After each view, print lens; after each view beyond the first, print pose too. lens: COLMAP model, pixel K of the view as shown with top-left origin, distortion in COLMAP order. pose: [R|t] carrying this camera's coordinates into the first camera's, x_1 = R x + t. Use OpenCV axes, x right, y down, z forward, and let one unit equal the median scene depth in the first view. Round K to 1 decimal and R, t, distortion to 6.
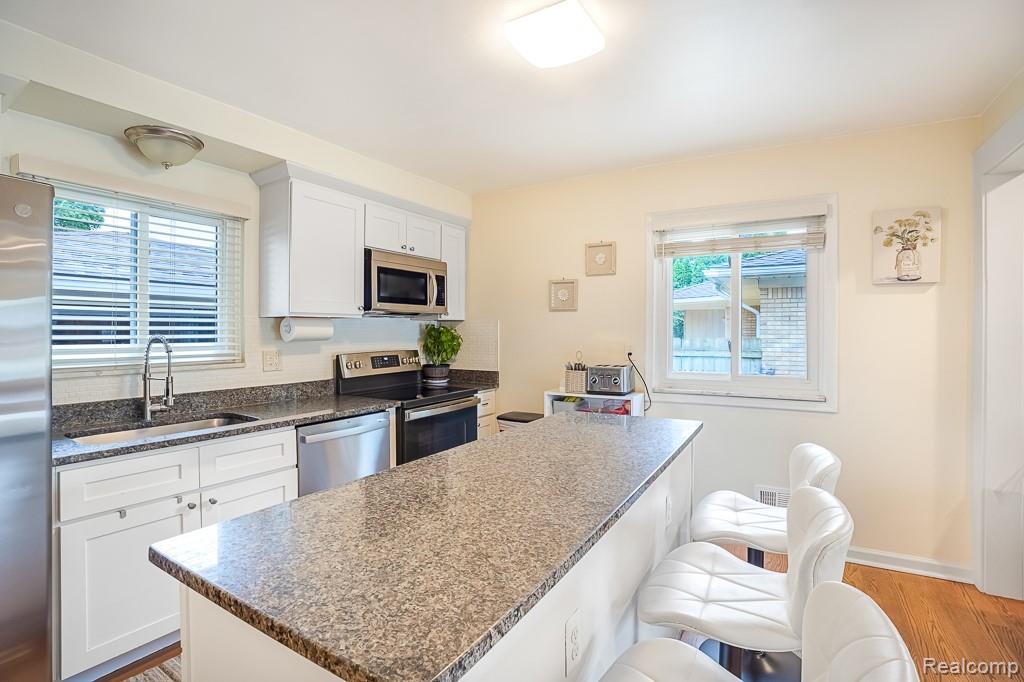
lens RADIAL K [[464.7, 0, 517.9], [0, 464.7, 332.9], [0, 0, 1]] dist [-0.048163, 0.001077]
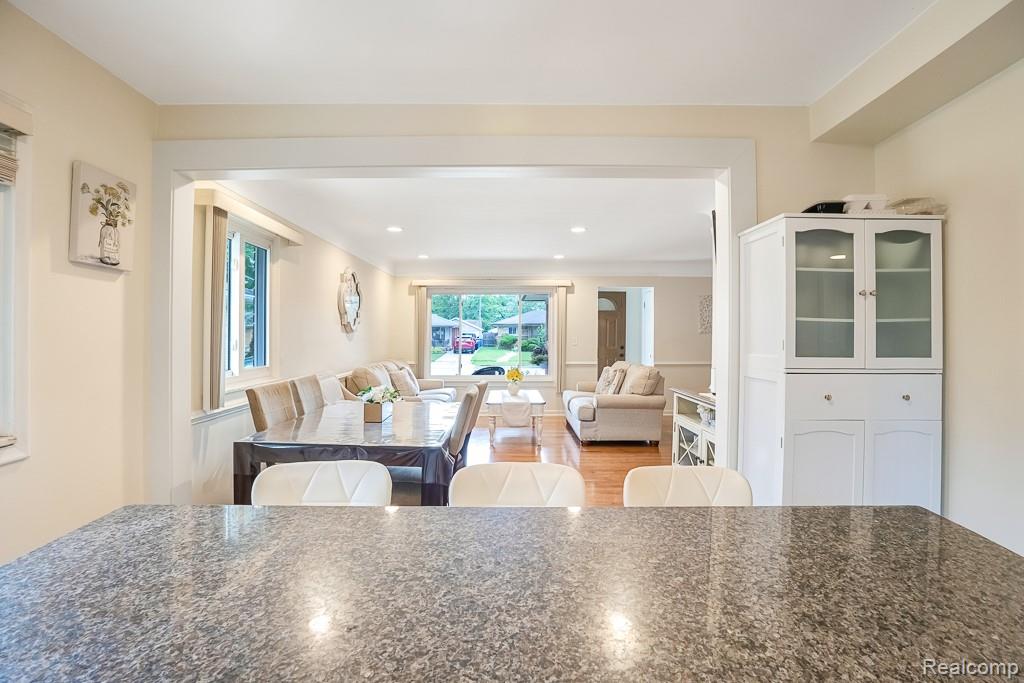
lens RADIAL K [[490.1, 0, 512.4], [0, 490.1, 333.5], [0, 0, 1]] dist [-0.077126, 0.021403]
pose [[-0.540202, 0.000564, 0.841535, -0.182850], [-0.000455, 0.999999, -0.000962, 0.006817], [-0.841536, -0.000903, -0.540201, 0.694284]]
